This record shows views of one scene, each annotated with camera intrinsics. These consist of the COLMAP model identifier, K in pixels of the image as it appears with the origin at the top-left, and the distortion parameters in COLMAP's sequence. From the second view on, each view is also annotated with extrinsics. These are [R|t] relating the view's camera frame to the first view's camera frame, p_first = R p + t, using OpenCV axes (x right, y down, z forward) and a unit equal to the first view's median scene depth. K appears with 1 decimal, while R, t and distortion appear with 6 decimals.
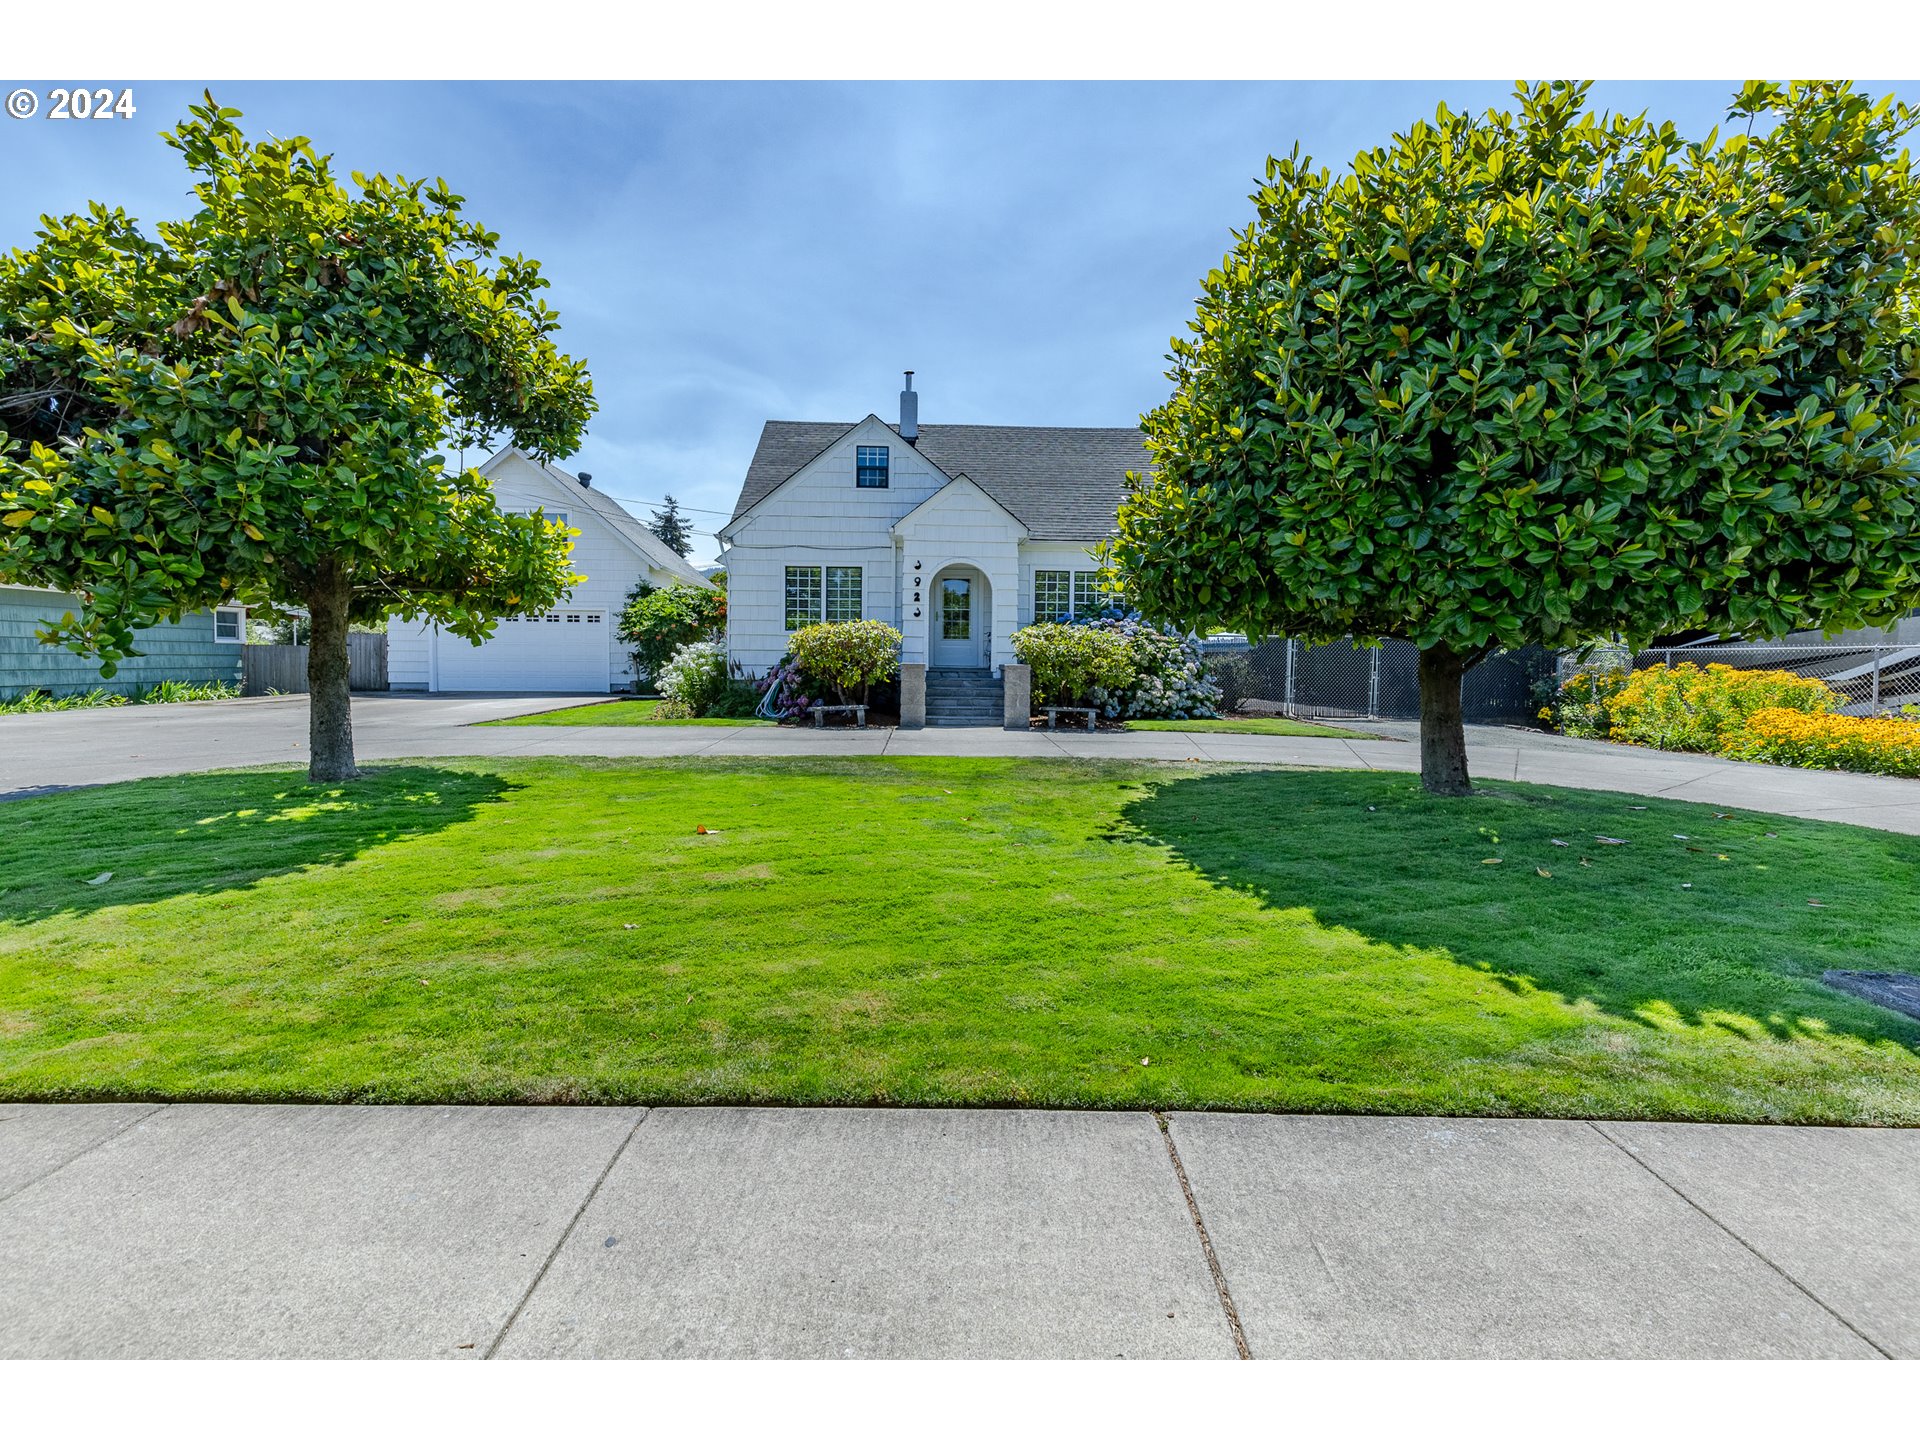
lens RADIAL K [[772.2, 0, 952.0], [0, 772.2, 797.0], [0, 0, 1]] dist [0.000703, -0.000057]
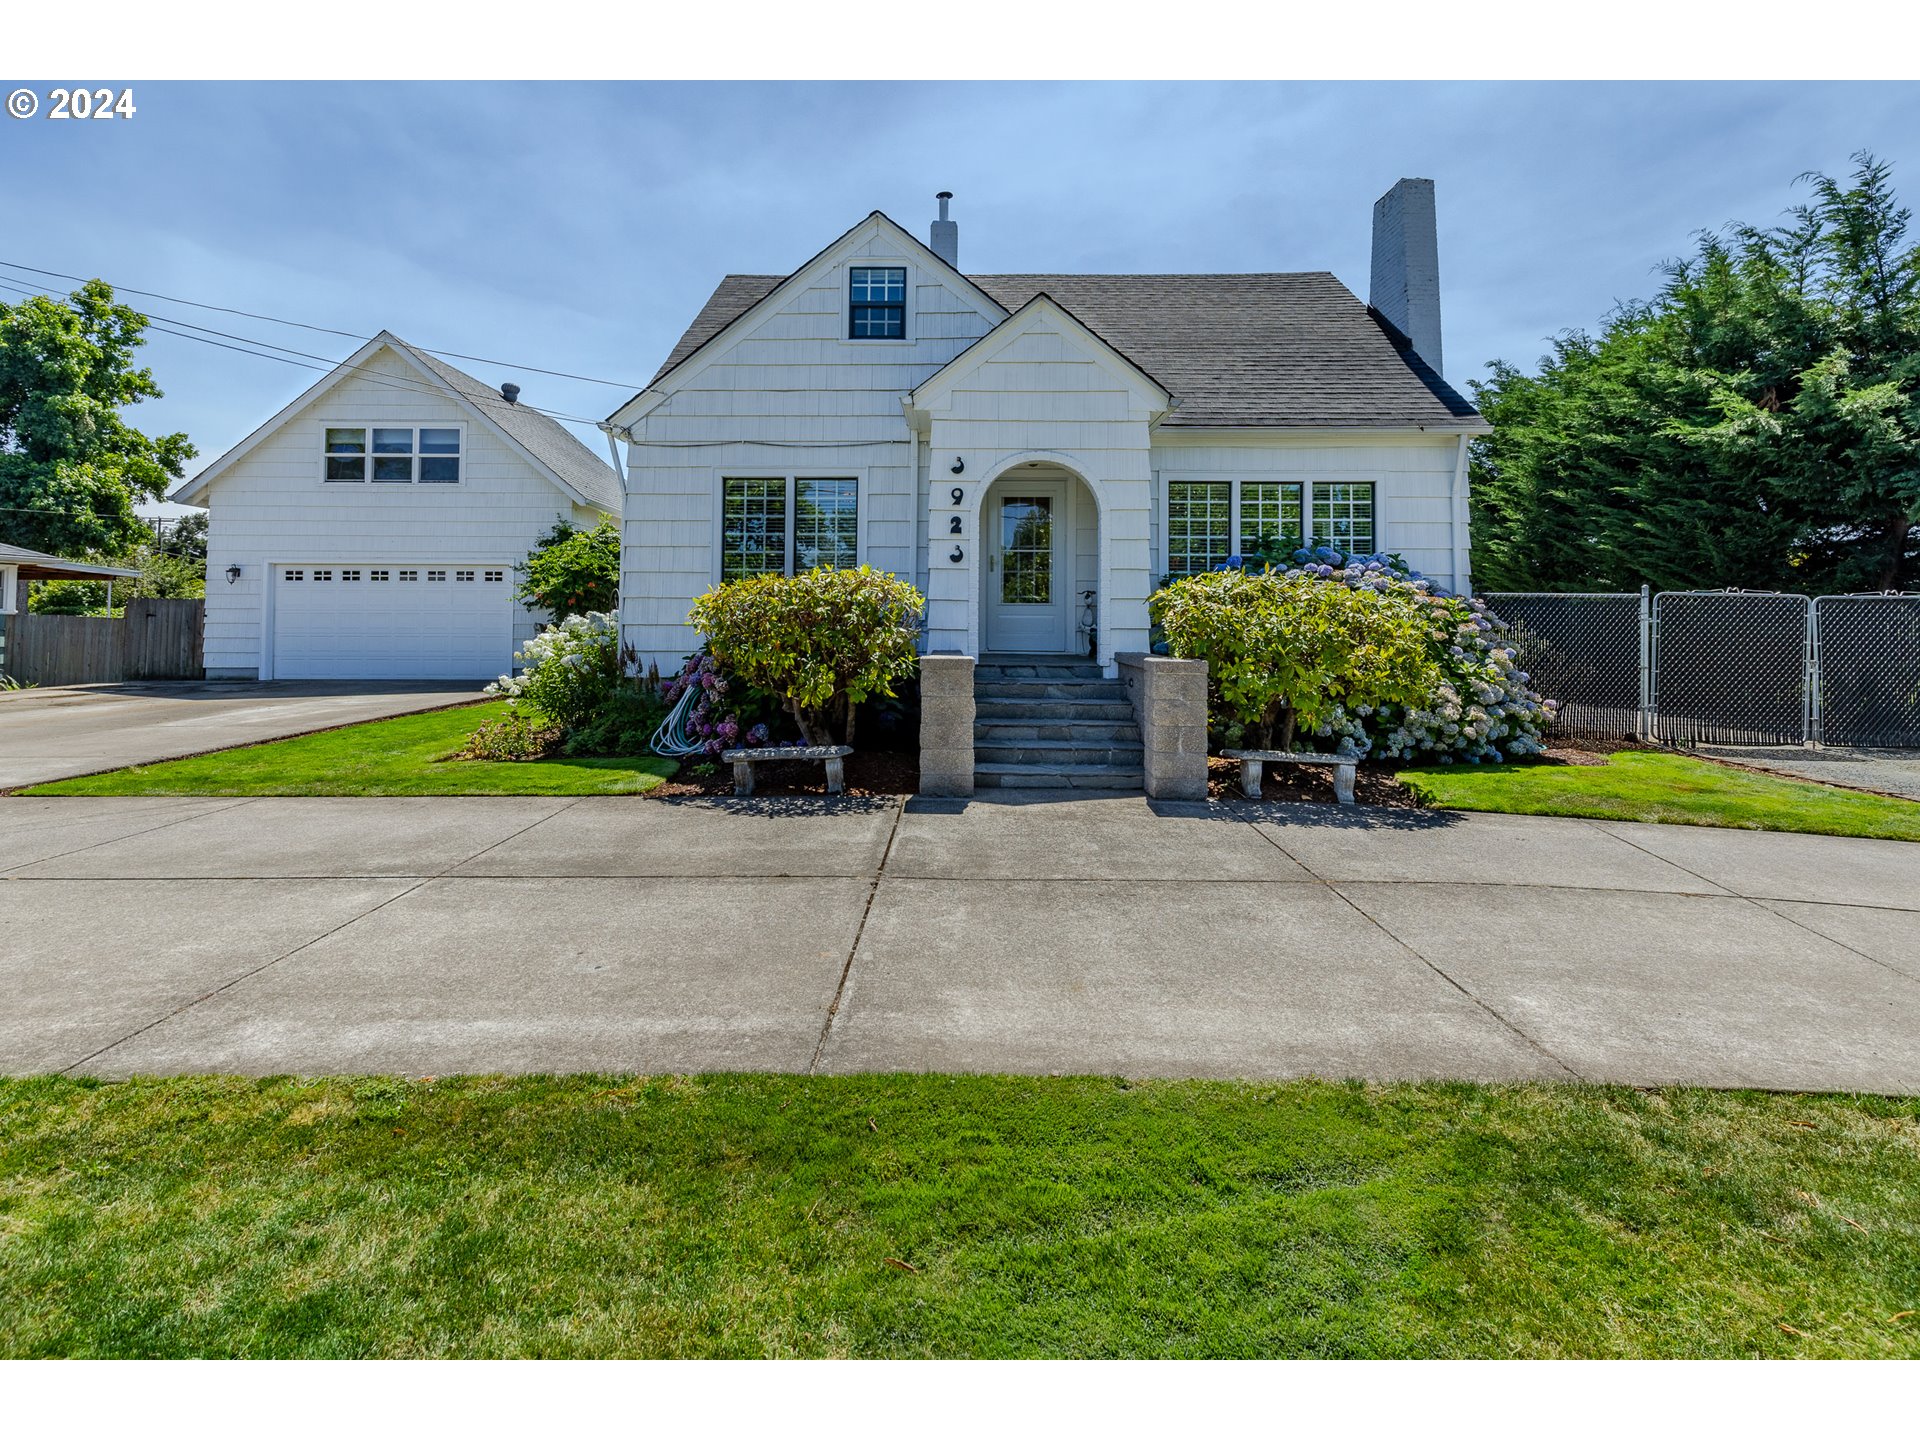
lens RADIAL K [[901.2, 0, 970.2], [0, 901.2, 720.2], [0, 0, 1]] dist [-0.005439, -0.000575]
pose [[0.999591, -0.001603, -0.028545, -0.017743], [-0.000387, 0.997575, -0.069605, -0.080439], [0.028587, 0.069588, 0.997166, 0.381911]]
